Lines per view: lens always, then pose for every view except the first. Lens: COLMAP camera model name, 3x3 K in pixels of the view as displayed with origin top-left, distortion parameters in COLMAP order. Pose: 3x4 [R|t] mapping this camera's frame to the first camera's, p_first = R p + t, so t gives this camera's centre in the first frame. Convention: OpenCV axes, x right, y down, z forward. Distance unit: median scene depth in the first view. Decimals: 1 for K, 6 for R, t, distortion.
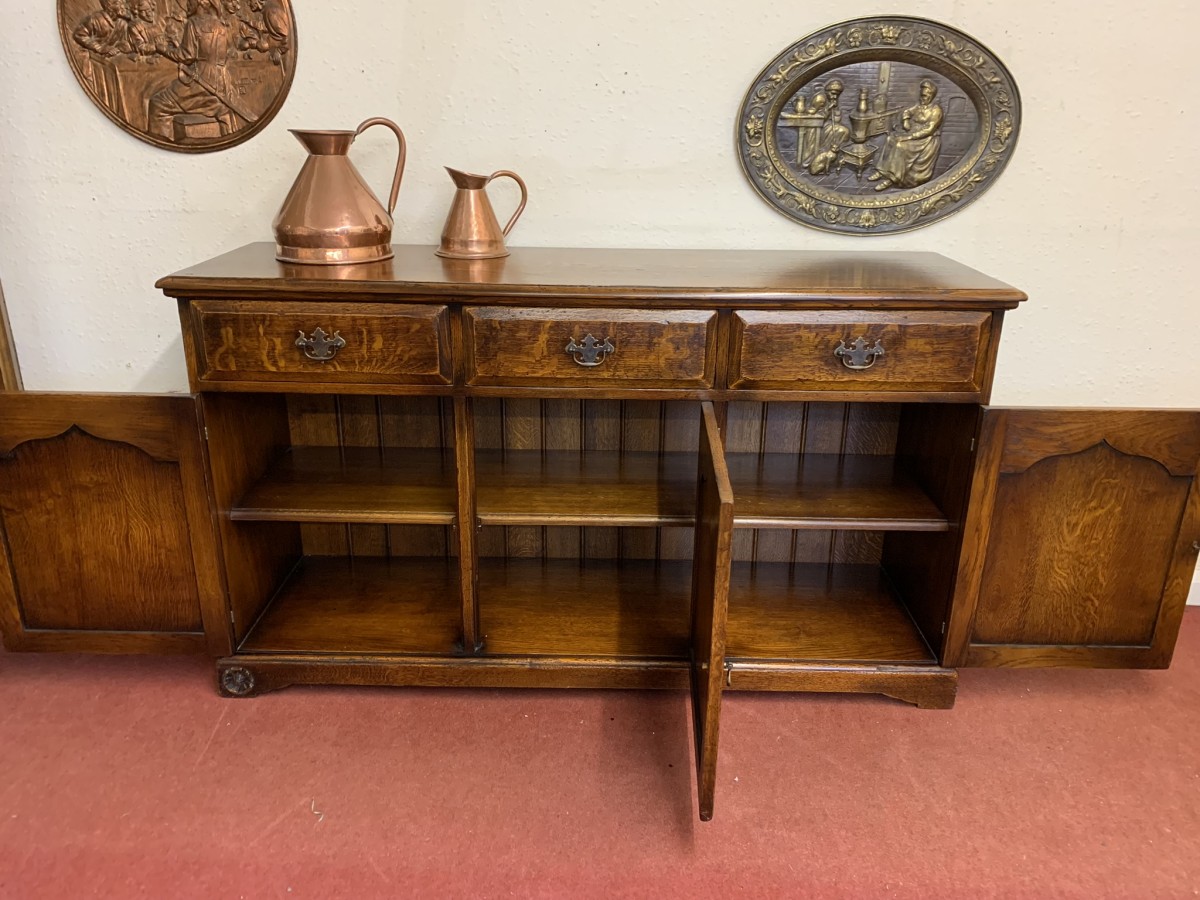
lens RADIAL K [[921.2, 0, 605.5], [0, 921.2, 440.8], [0, 0, 1]] dist [0.010399, -0.004501]
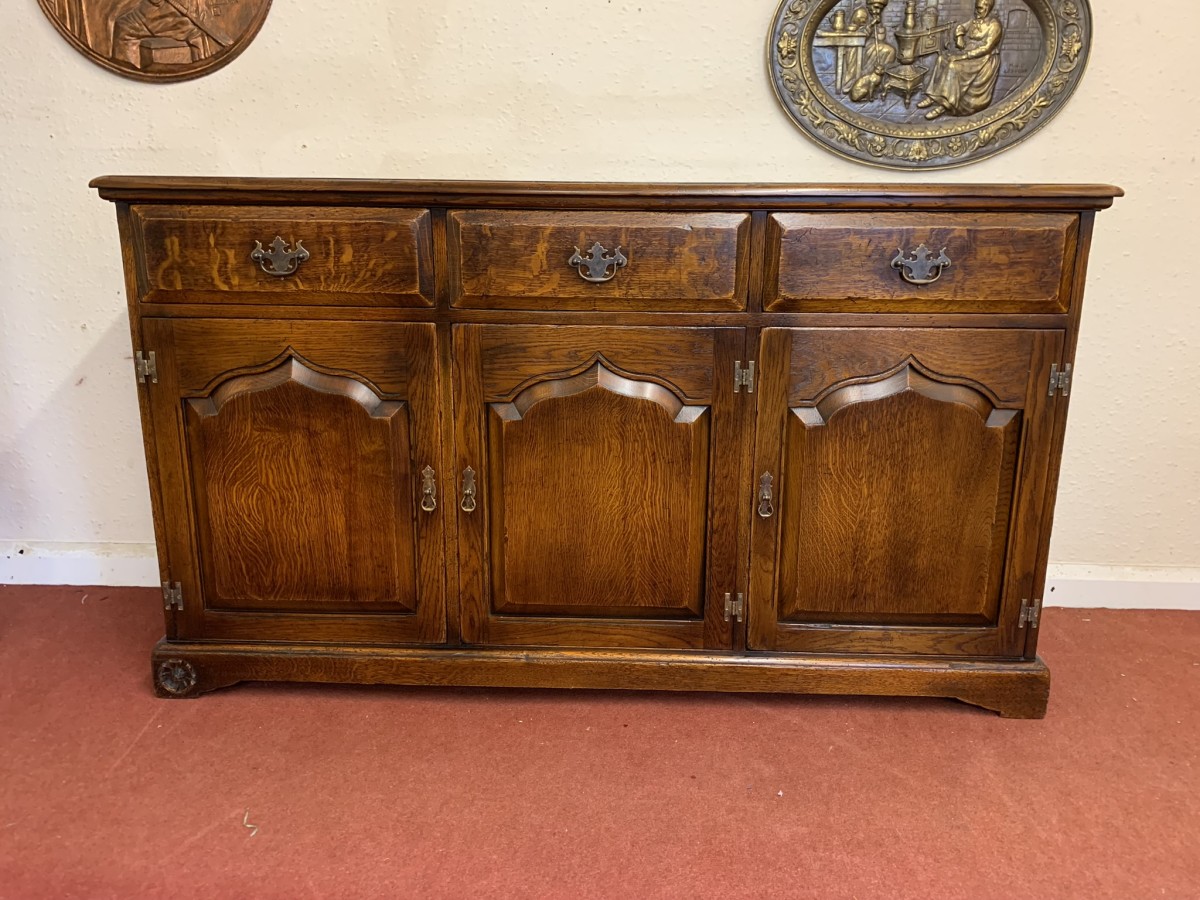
lens RADIAL K [[919.9, 0, 609.2], [0, 919.9, 434.5], [0, 0, 1]] dist [0.008921, -0.003504]
pose [[0.999737, 0.000667, -0.022916, 0.011339], [-0.002987, 0.994846, -0.101355, 0.126561], [0.022730, 0.101396, 0.994586, 0.159679]]
